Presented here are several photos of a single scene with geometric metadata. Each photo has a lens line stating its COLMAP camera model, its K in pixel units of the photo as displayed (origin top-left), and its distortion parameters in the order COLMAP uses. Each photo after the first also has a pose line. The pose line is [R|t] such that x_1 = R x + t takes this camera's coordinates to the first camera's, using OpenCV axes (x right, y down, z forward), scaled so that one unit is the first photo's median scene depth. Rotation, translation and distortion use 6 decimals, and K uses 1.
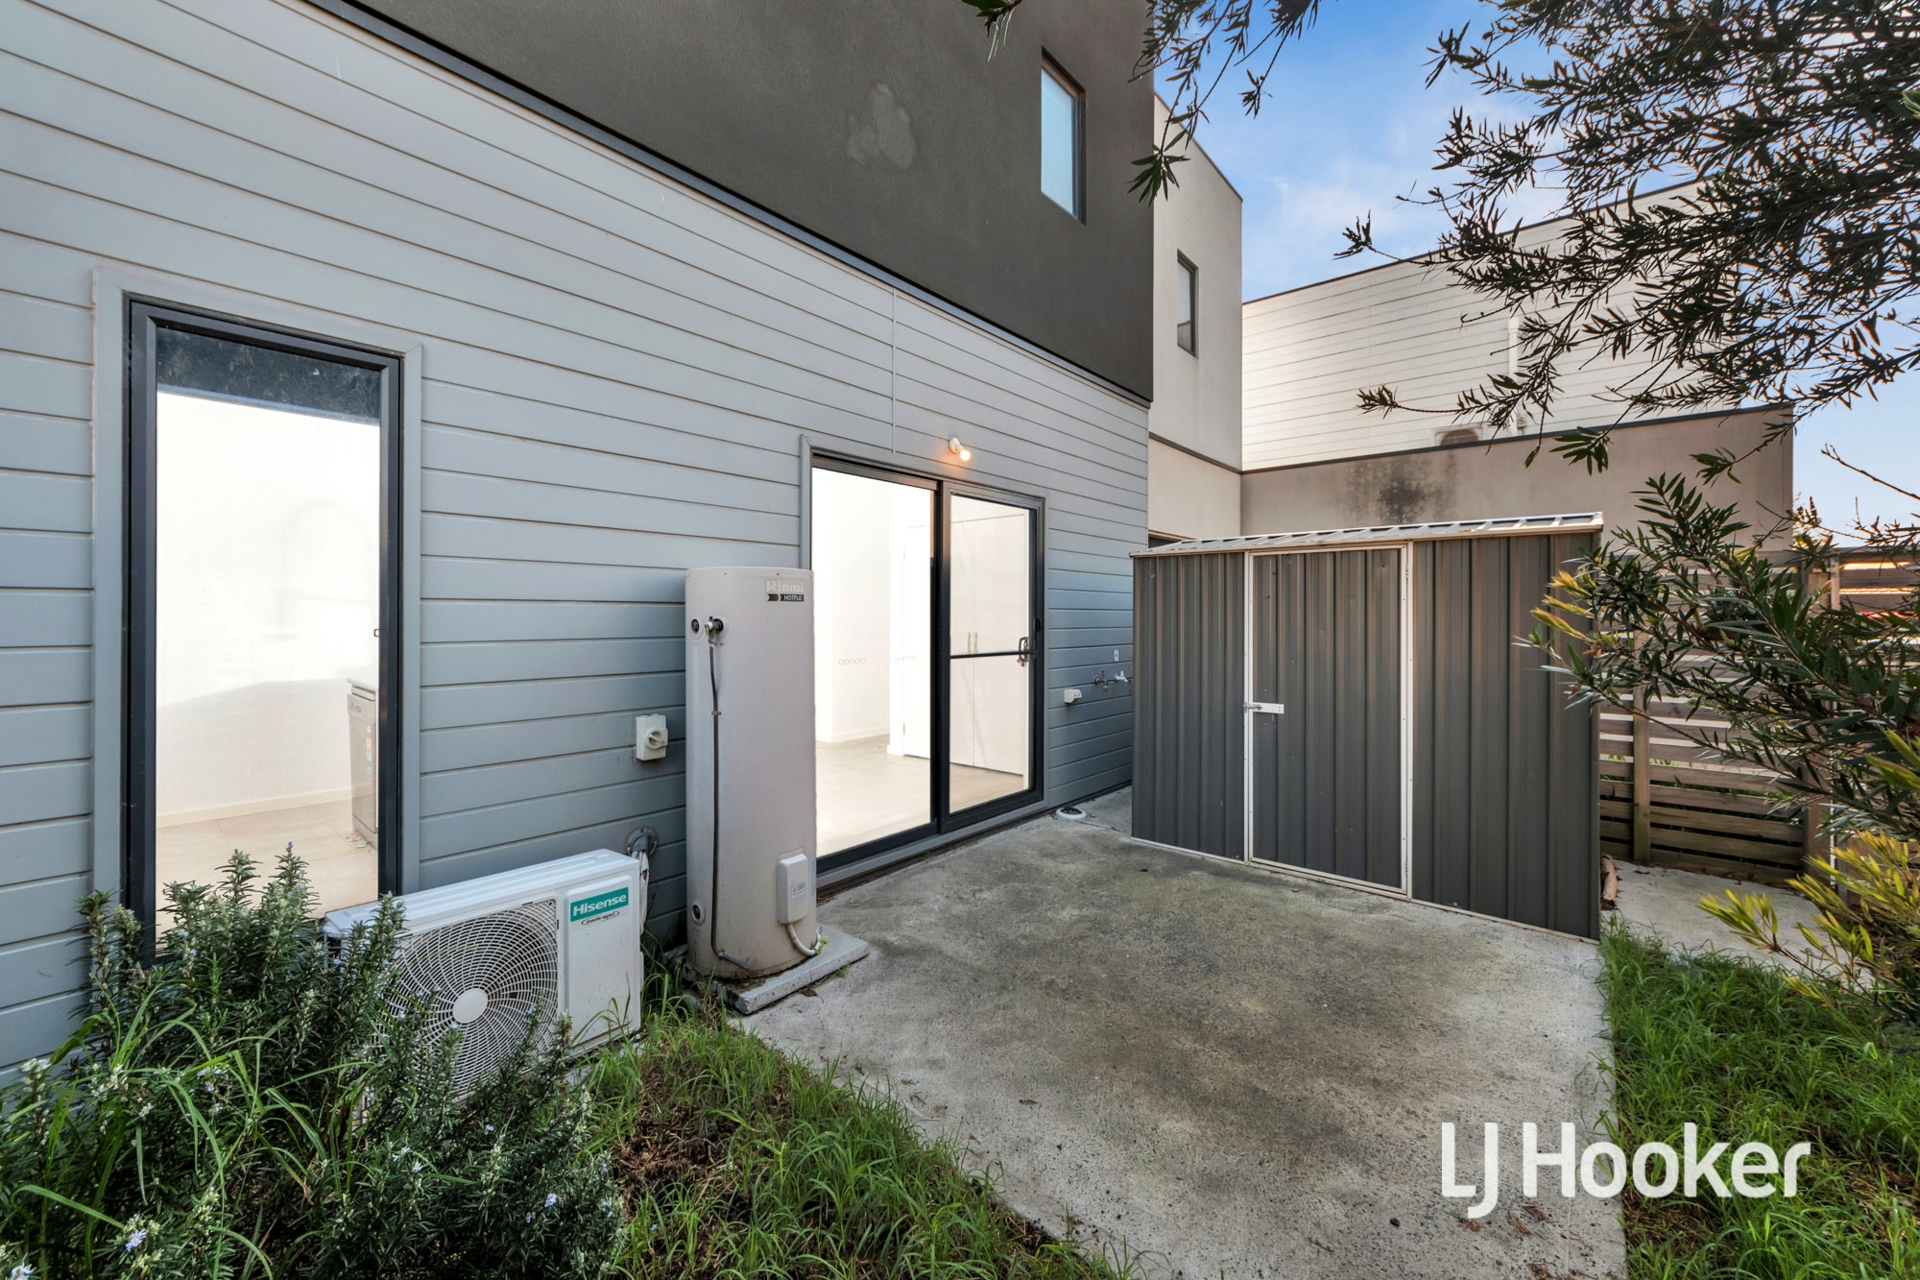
lens RADIAL K [[696.5, 0, 955.5], [0, 696.5, 644.3], [0, 0, 1]] dist [0.005480, -0.000032]
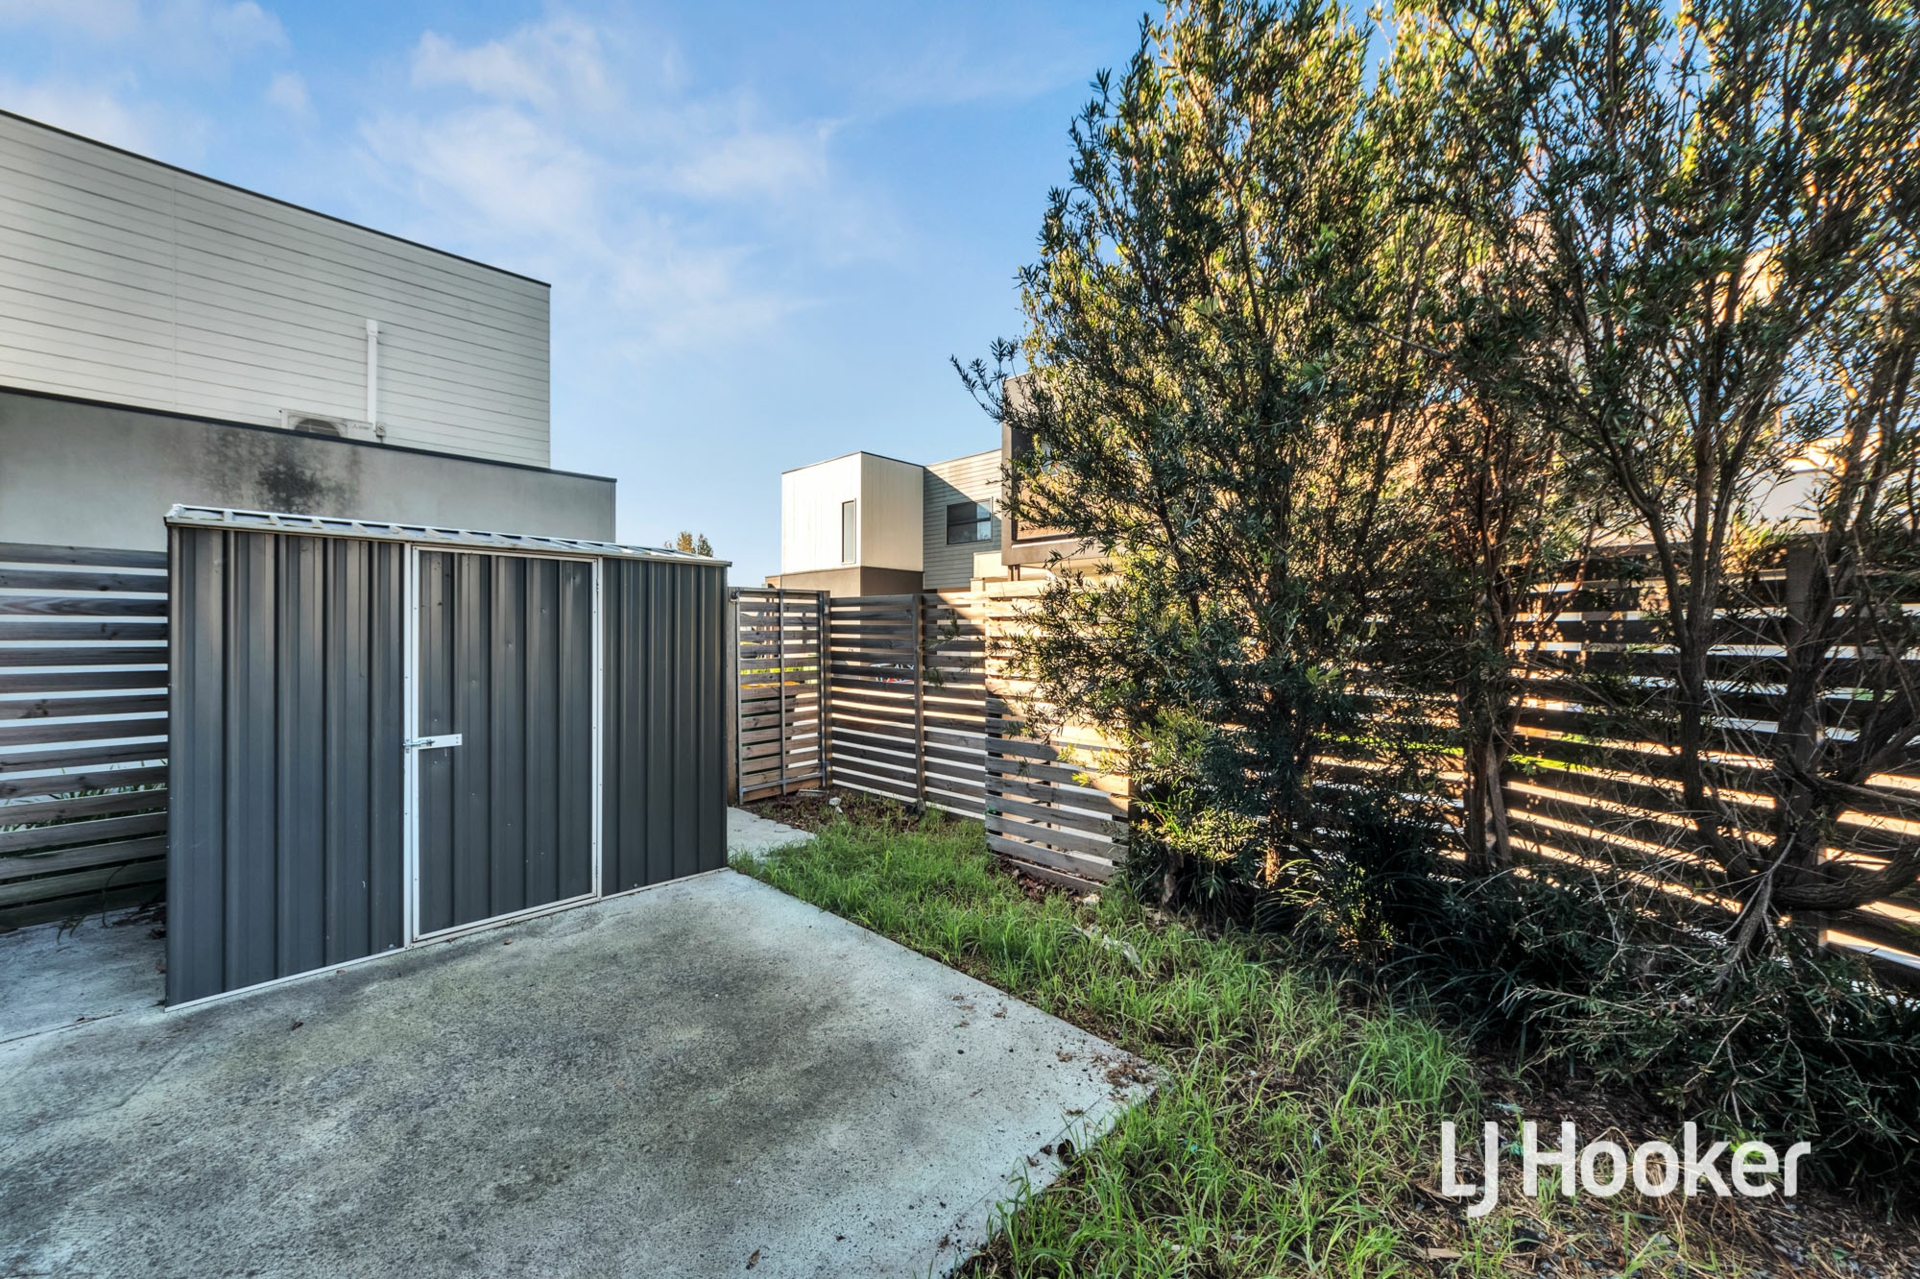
lens RADIAL K [[696.5, 0, 955.5], [0, 696.5, 643.8], [0, 0, 1]] dist [0.005480, -0.000032]
pose [[0.100790, -0.022702, 0.994649, -0.322855], [0.038918, 0.999064, 0.018859, -0.015326], [-0.994146, 0.036809, 0.101579, 0.347100]]
